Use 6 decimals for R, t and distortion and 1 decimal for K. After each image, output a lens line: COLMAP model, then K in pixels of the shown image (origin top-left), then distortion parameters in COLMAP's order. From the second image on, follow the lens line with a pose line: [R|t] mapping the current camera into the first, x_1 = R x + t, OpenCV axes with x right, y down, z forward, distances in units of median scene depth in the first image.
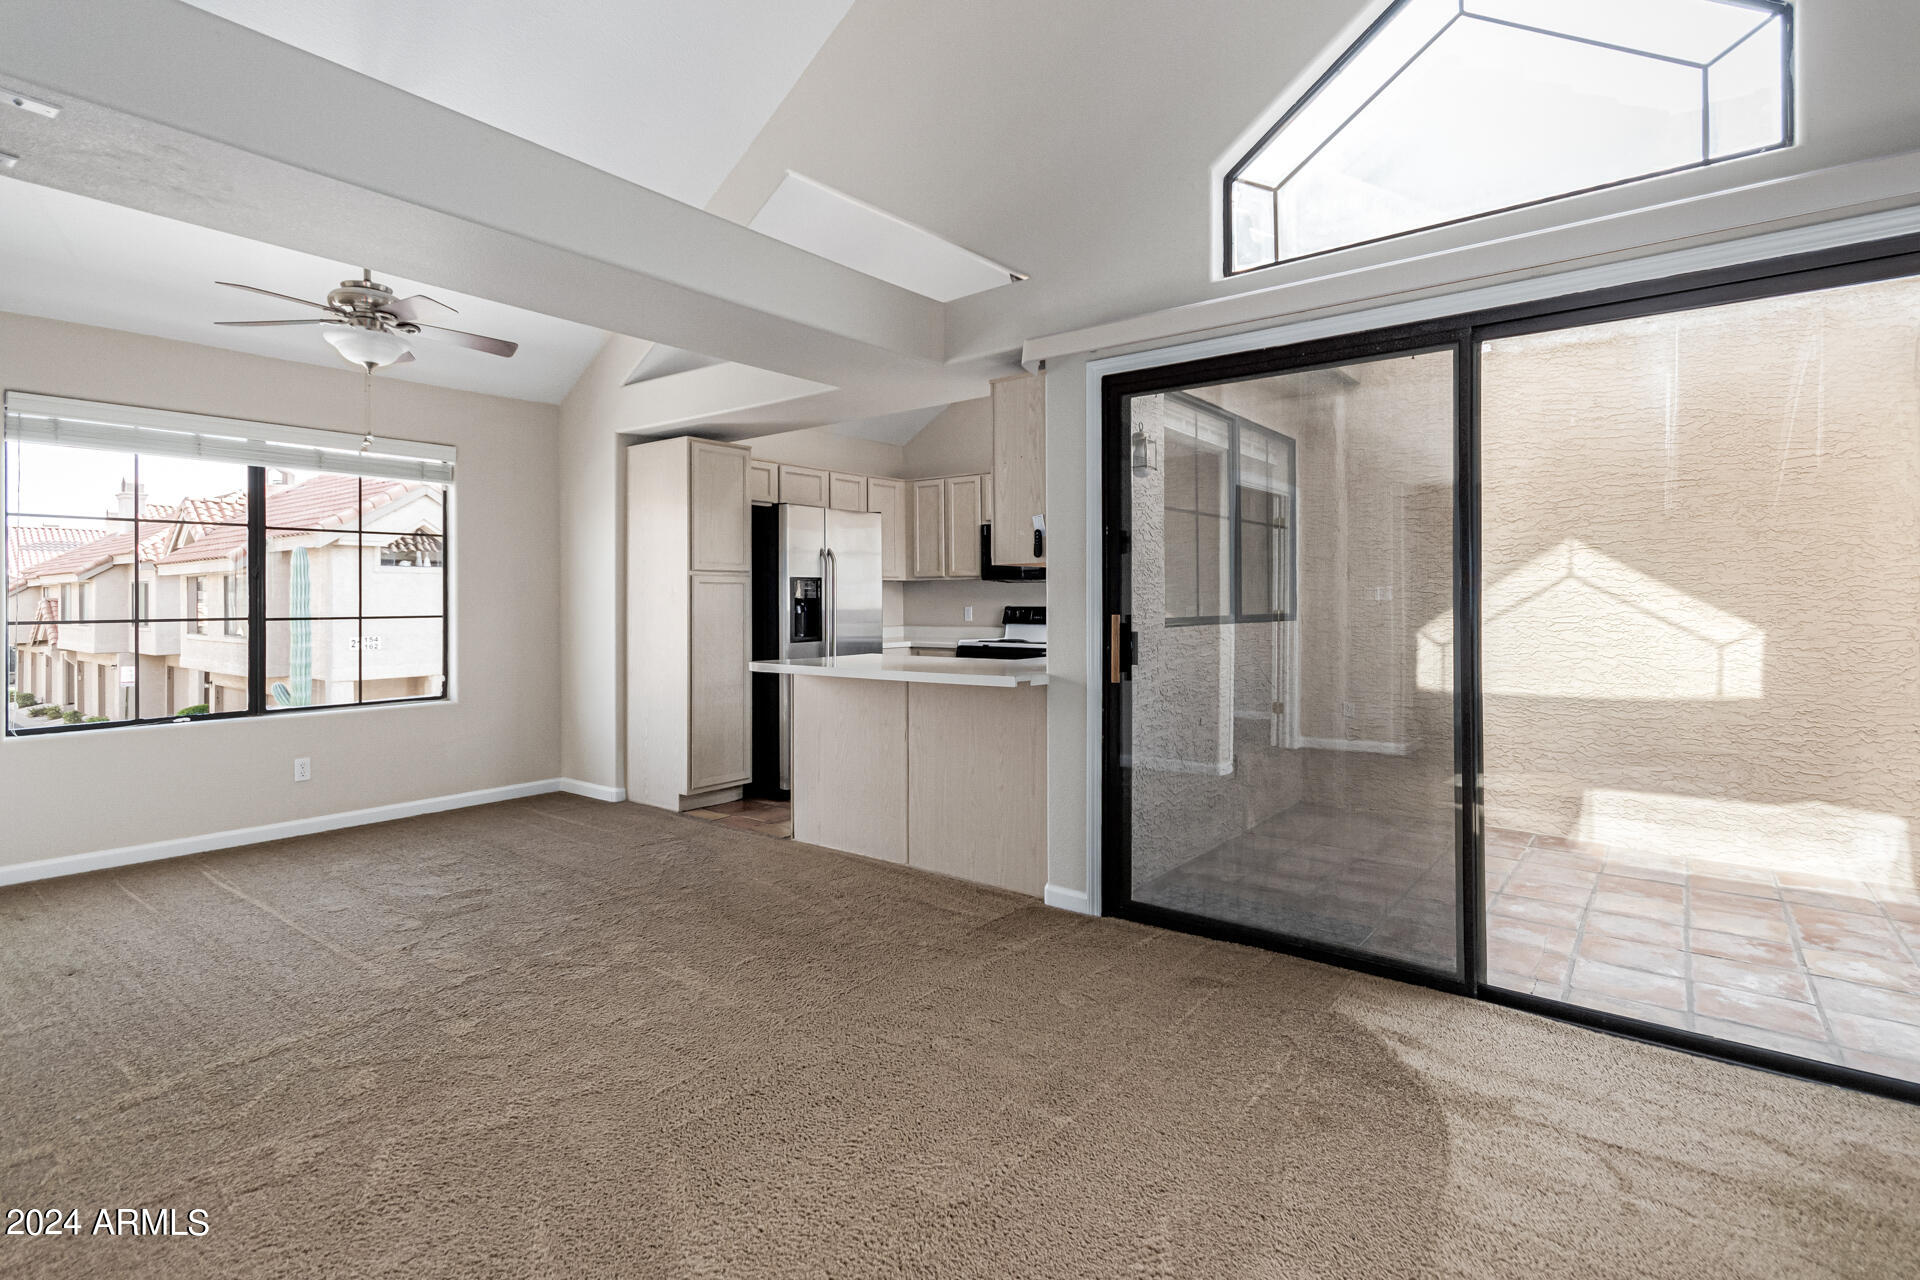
lens RADIAL K [[898.4, 0, 992.5], [0, 898.4, 601.5], [0, 0, 1]] dist [0.009518, -0.001830]
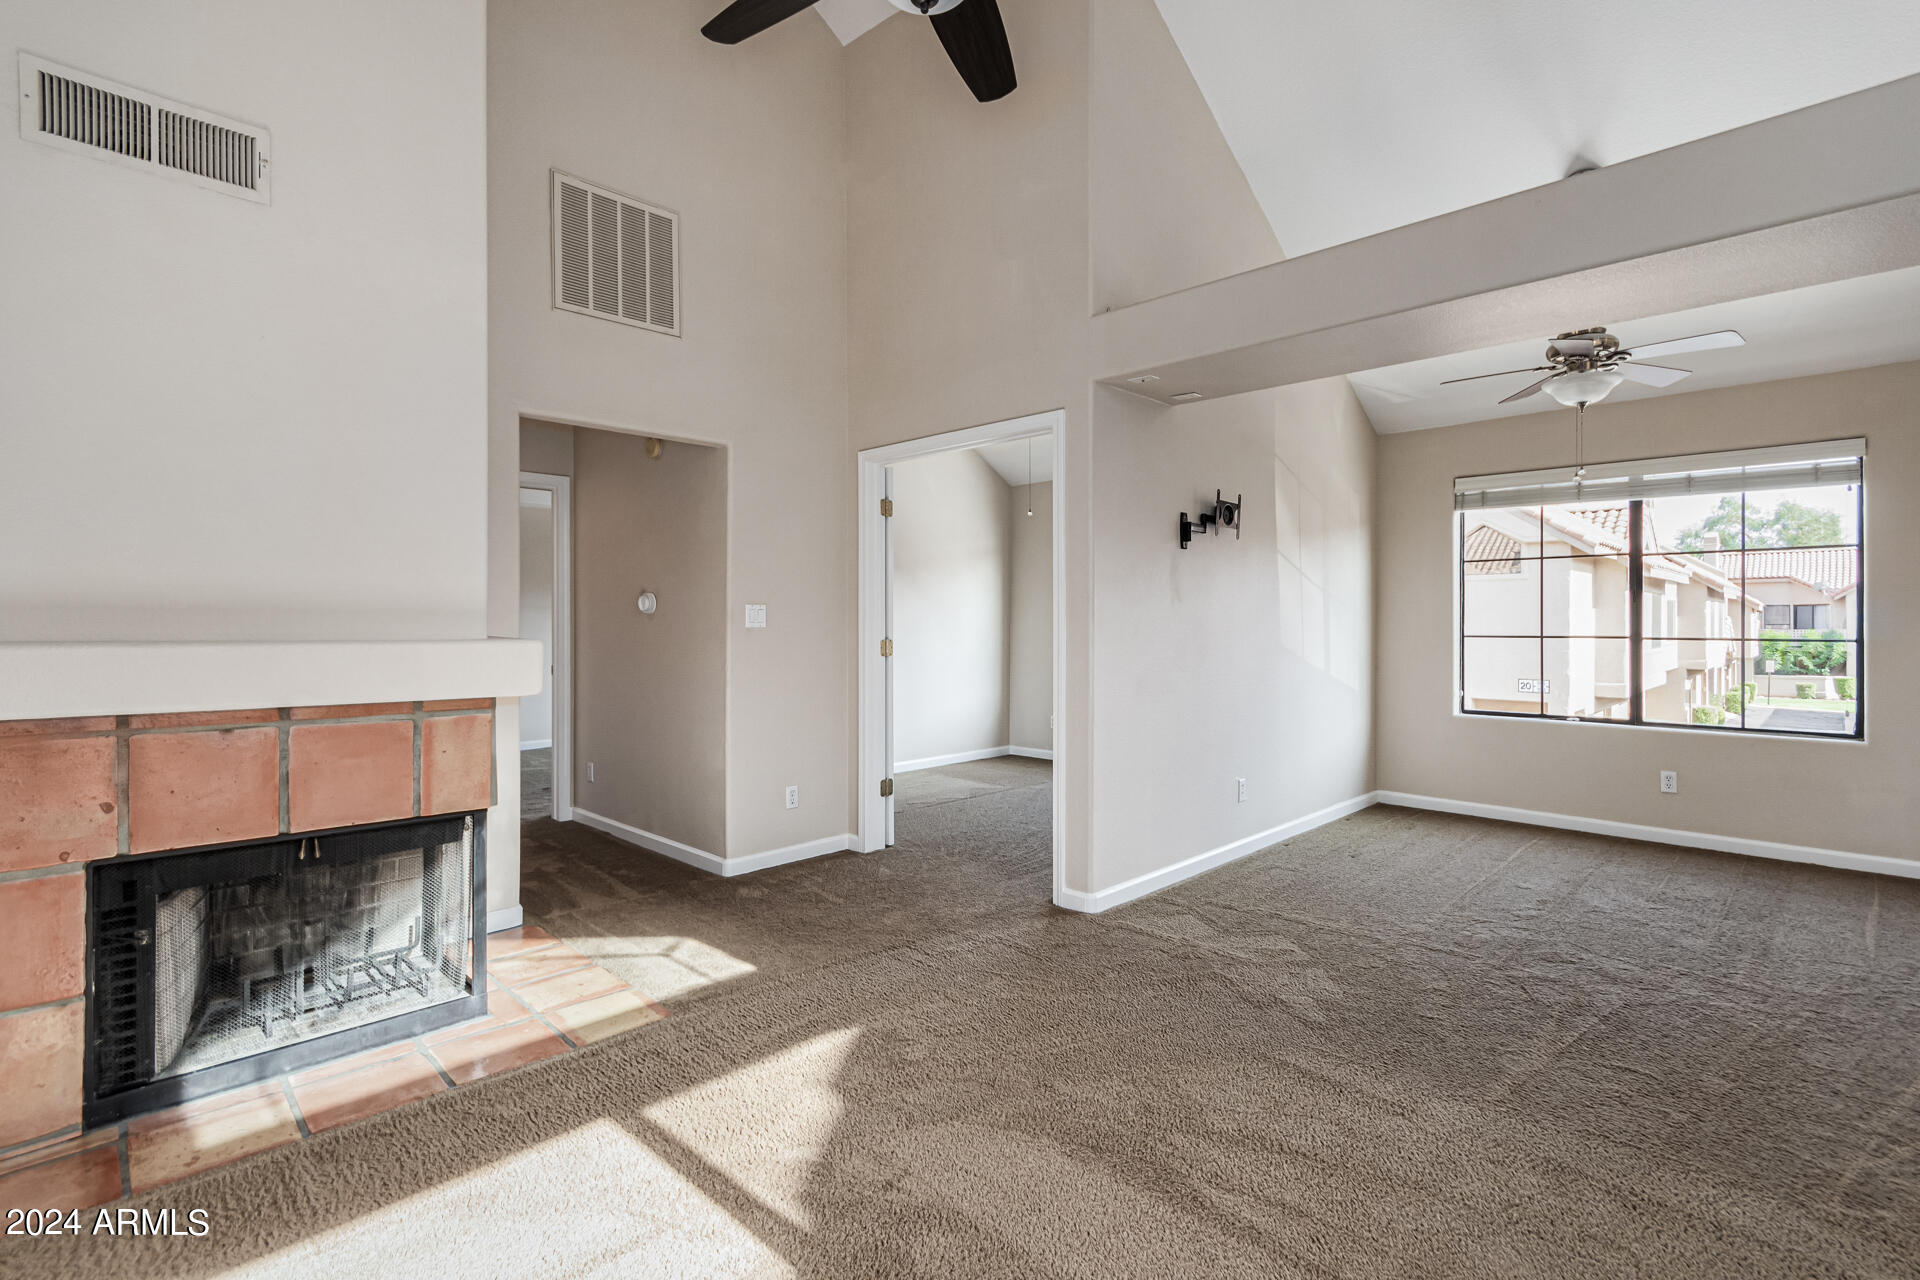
lens RADIAL K [[898.4, 0, 976.9], [0, 898.4, 629.4], [0, 0, 1]] dist [0.009518, -0.001830]
pose [[-0.103557, 0.014479, -0.994518, 0.384909], [-0.004833, 0.999875, 0.015060, -0.003999], [0.994612, 0.006366, -0.103474, 0.320950]]
